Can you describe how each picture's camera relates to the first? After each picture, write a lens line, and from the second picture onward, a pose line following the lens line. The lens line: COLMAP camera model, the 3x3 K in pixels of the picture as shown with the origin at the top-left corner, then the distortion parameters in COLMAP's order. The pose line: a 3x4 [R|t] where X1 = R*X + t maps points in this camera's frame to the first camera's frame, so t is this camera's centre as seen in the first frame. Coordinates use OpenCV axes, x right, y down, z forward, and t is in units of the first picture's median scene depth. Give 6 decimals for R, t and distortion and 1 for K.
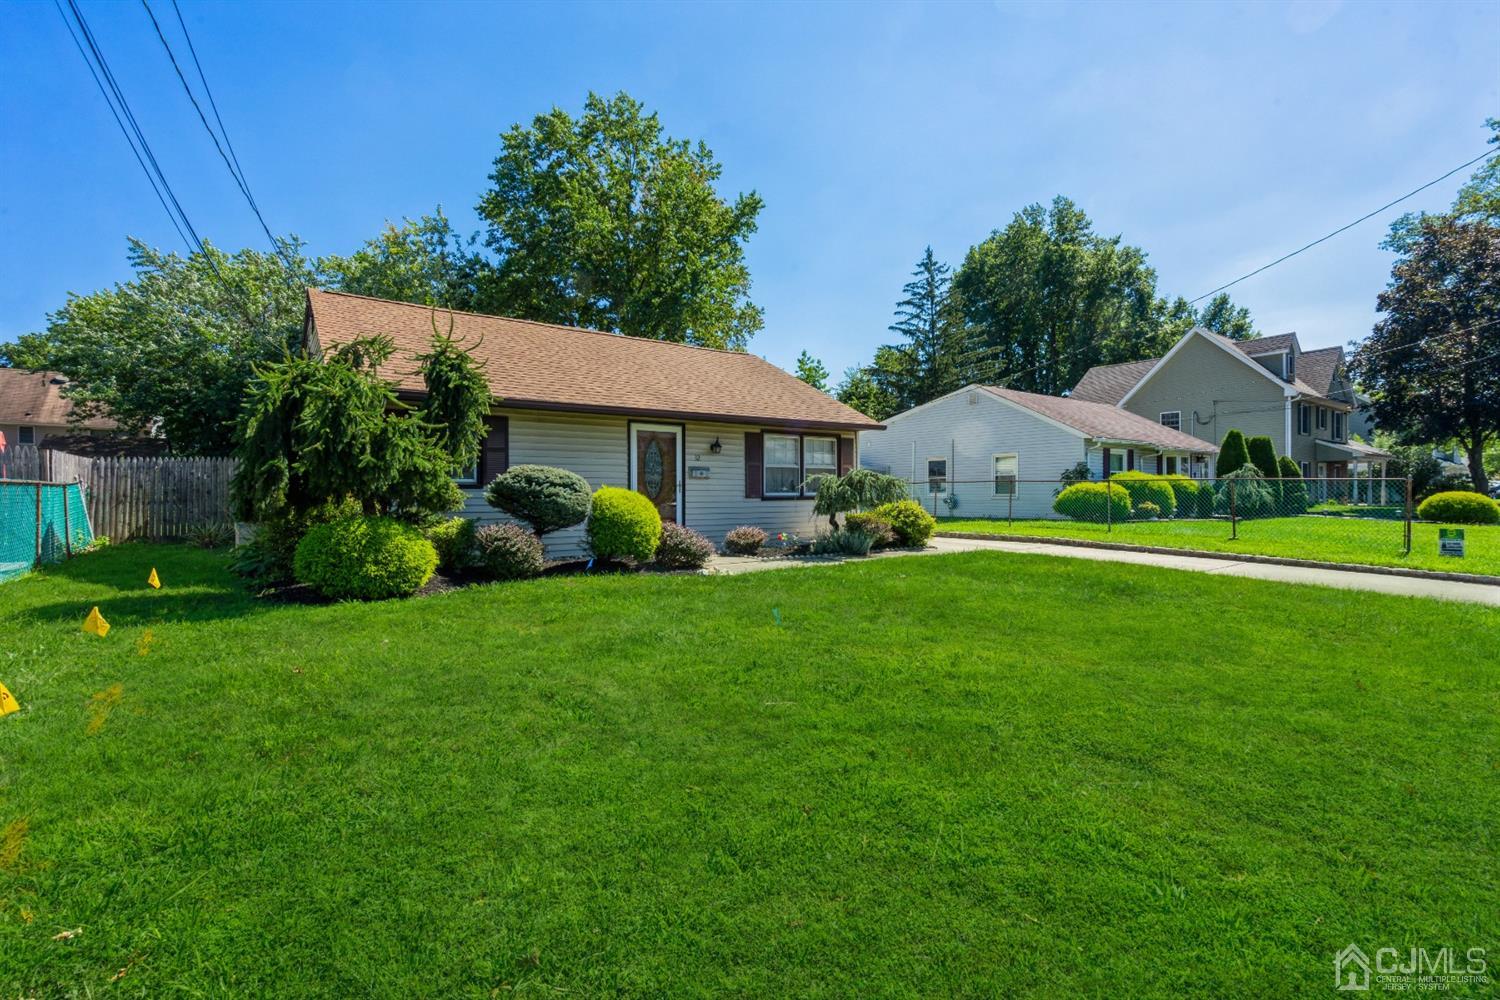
lens RADIAL K [[673.5, 0, 751.9], [0, 673.5, 495.5], [0, 0, 1]] dist [-0.000815, 0.000003]
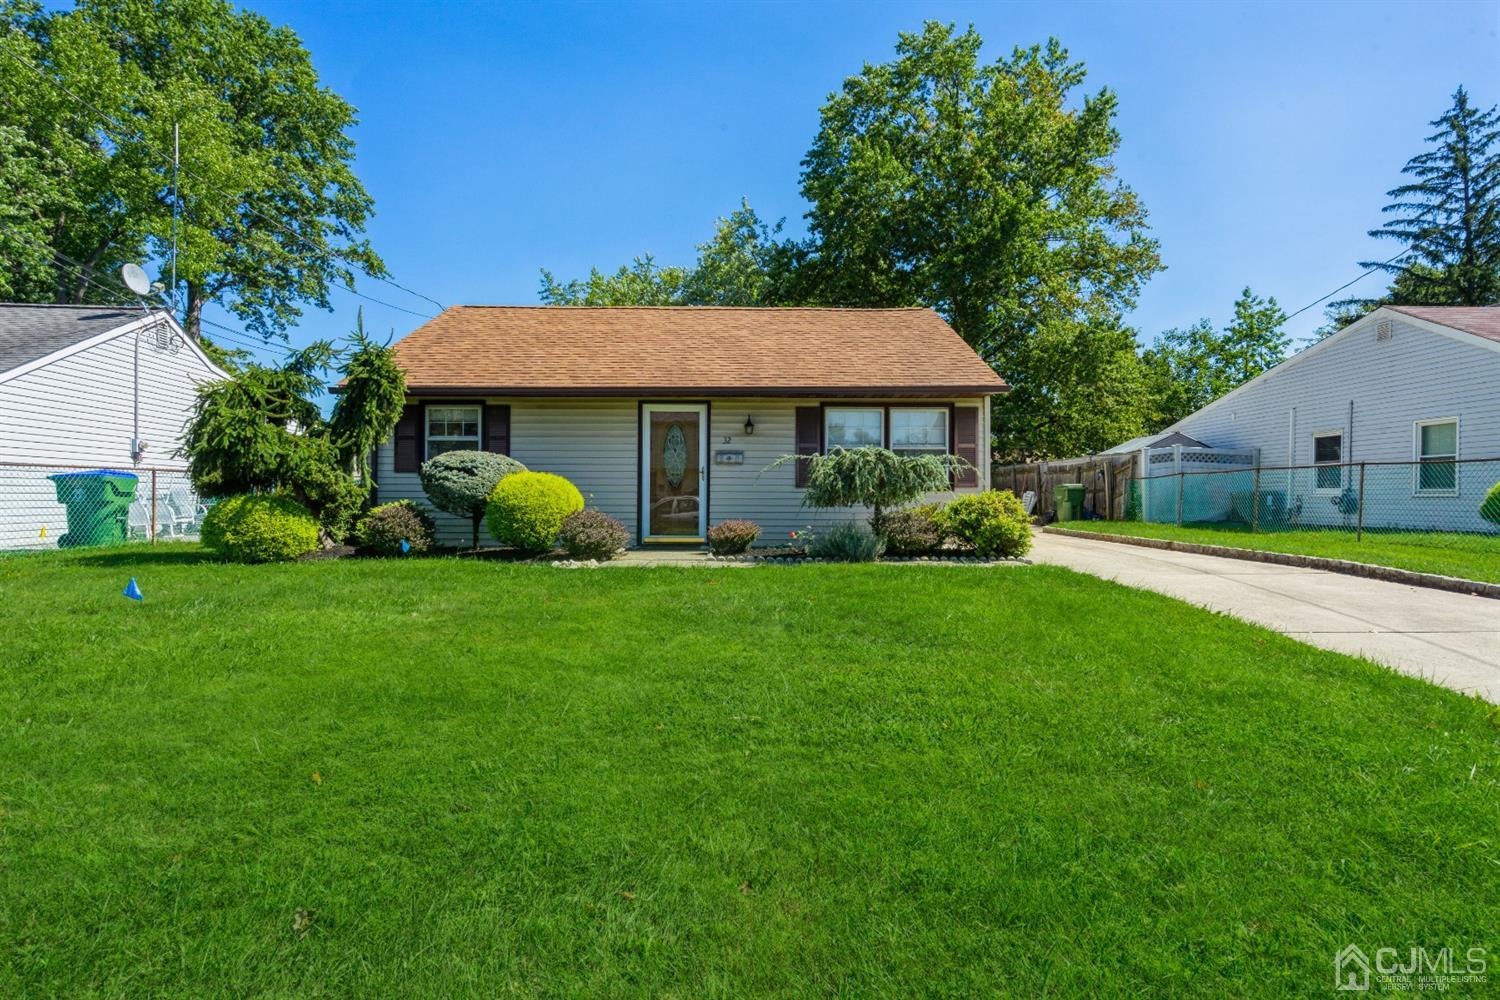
lens RADIAL K [[756.1, 0, 750.6], [0, 756.1, 498.3], [0, 0, 1]] dist [-0.004118, 0.001784]
pose [[0.811110, 0.011263, -0.584785, 0.203076], [-0.008326, 0.999936, 0.007711, 0.004363], [0.584834, -0.001386, 0.811152, 0.092720]]
